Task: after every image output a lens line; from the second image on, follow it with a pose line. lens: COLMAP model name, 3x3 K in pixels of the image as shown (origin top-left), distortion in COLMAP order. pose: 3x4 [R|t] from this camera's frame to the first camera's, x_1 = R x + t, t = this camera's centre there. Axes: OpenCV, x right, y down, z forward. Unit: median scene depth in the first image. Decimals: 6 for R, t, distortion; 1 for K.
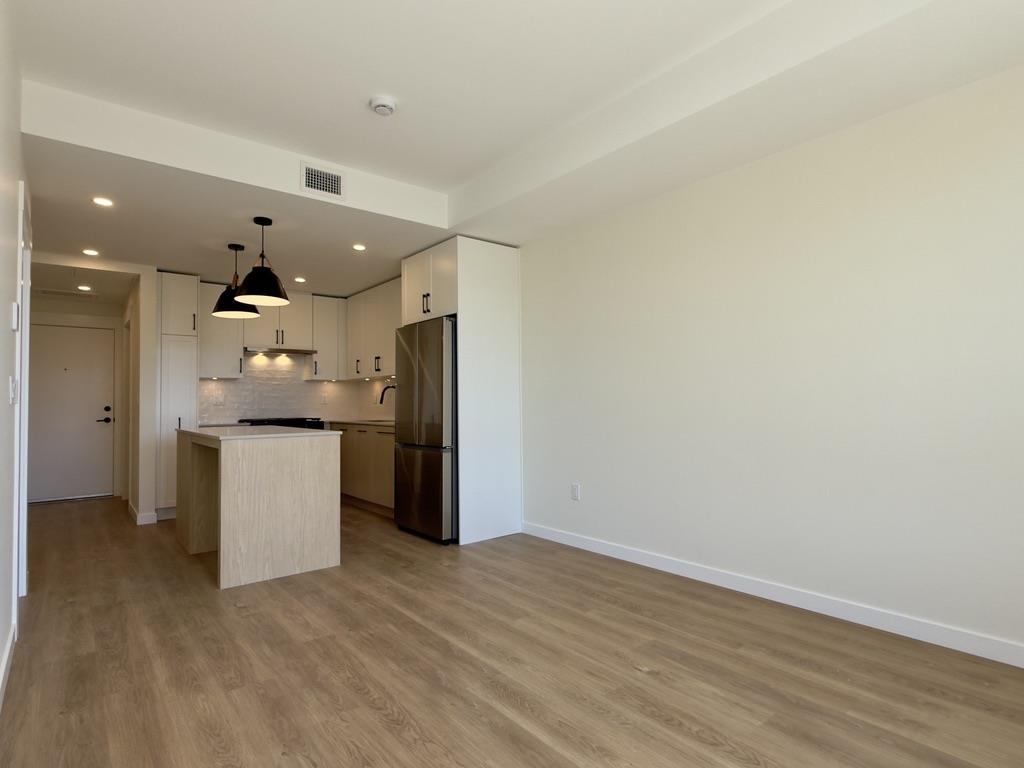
lens RADIAL K [[543.4, 0, 512.1], [0, 543.4, 386.1], [0, 0, 1]] dist [-0.001375, 0.000736]
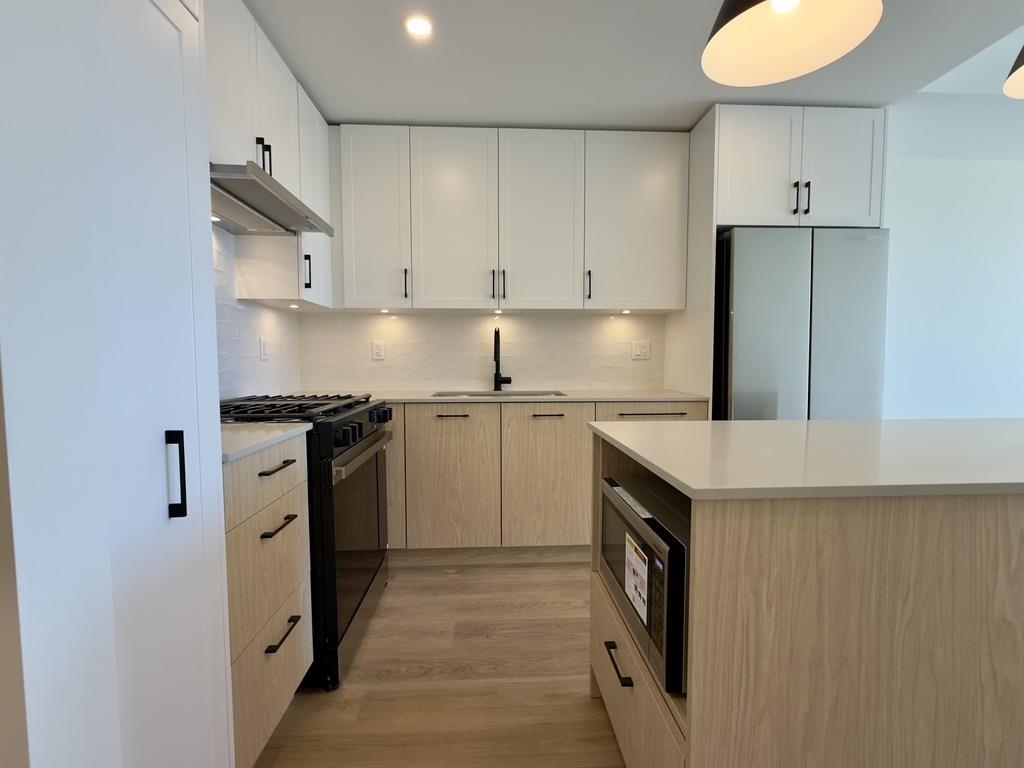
lens RADIAL K [[455.1, 0, 510.3], [0, 455.1, 368.2], [0, 0, 1]] dist [0.023354, 0.000058]
pose [[0.594266, -0.005476, 0.804250, -0.835839], [-0.028506, 0.999205, 0.027866, 0.038570], [-0.803763, -0.039486, 0.593637, 1.032717]]
